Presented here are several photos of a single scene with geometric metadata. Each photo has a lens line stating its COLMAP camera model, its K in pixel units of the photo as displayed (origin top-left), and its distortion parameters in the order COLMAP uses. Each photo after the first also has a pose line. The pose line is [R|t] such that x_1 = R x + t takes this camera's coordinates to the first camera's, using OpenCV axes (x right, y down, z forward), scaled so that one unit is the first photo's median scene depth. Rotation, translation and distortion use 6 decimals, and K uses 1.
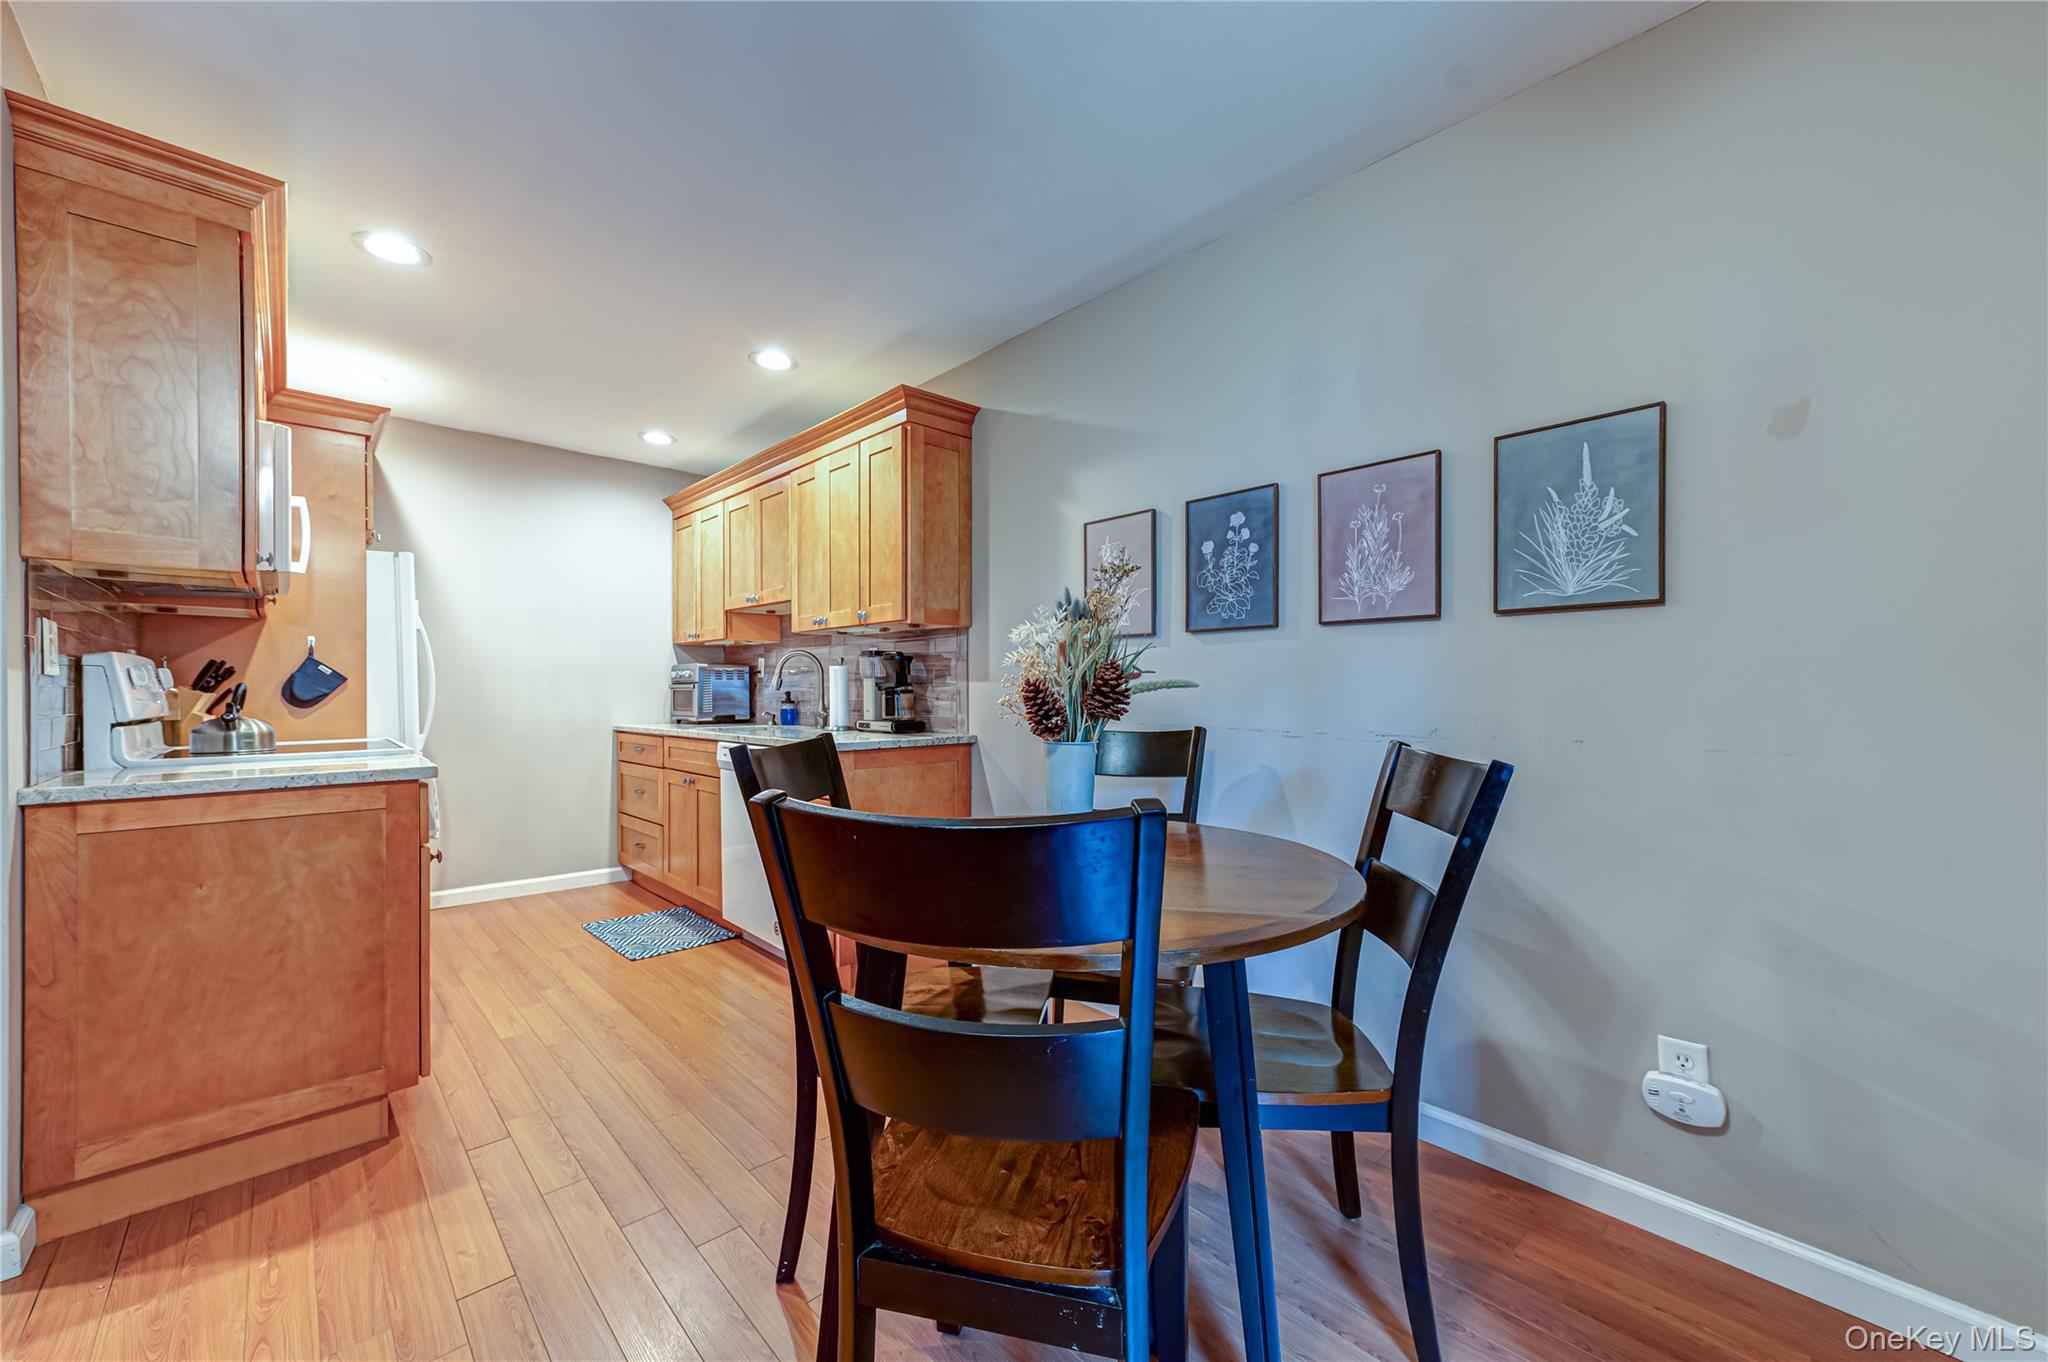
lens RADIAL K [[797.4, 0, 1018.2], [0, 797.4, 691.7], [0, 0, 1]] dist [0.014350, 0.000171]
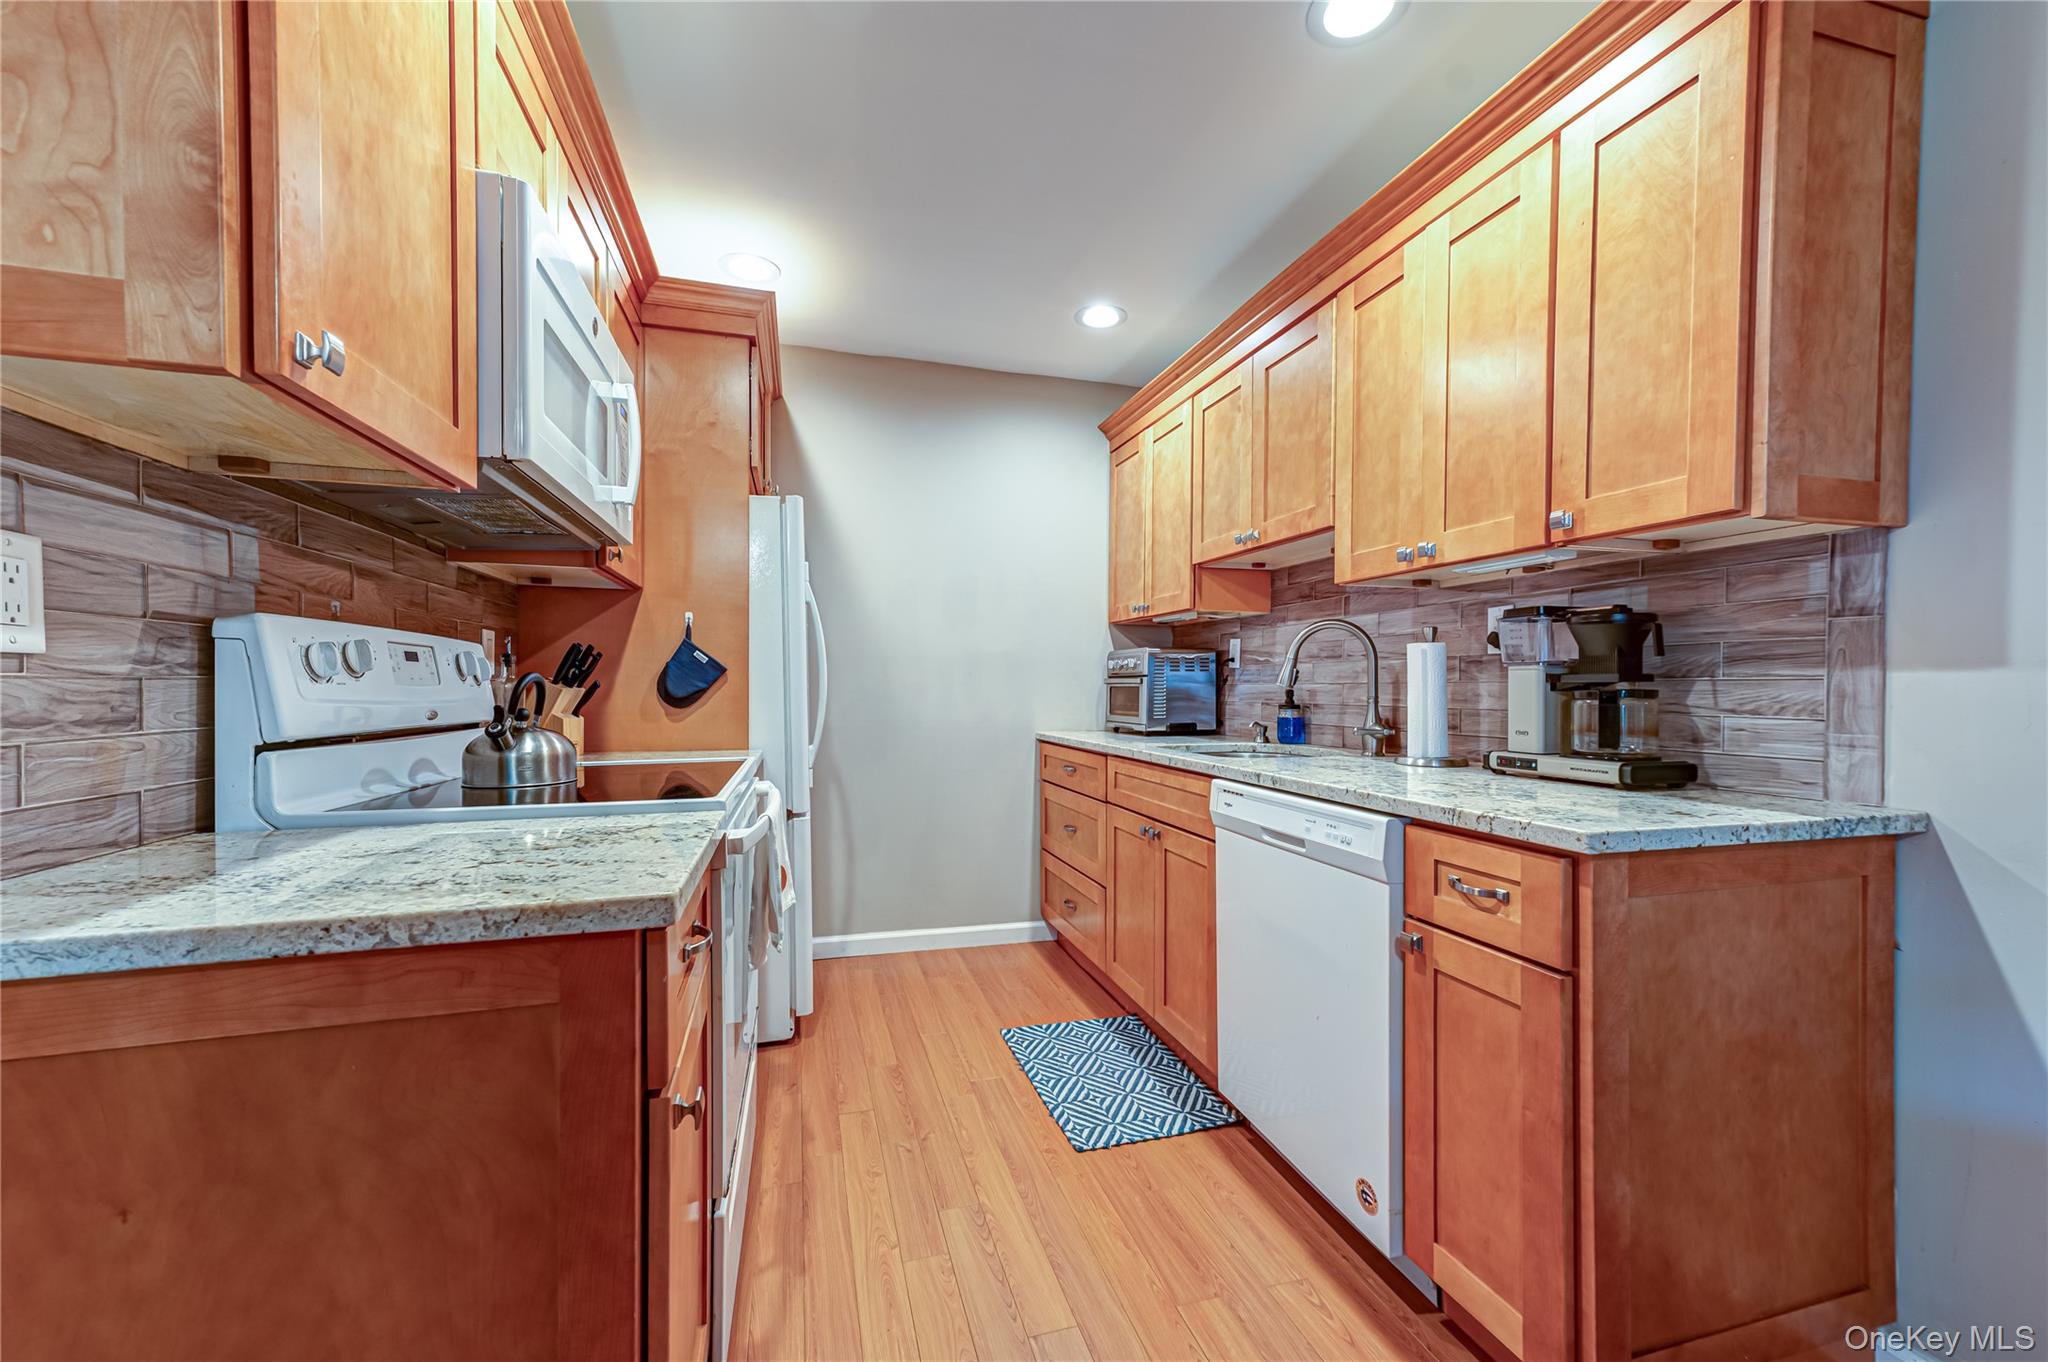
lens RADIAL K [[797.4, 0, 1018.2], [0, 797.4, 691.7], [0, 0, 1]] dist [0.014350, 0.000171]
pose [[0.891604, 0.009046, -0.452725, -0.242809], [-0.006443, 0.999953, 0.007291, -0.002282], [0.452769, -0.003584, 0.891620, 0.432666]]
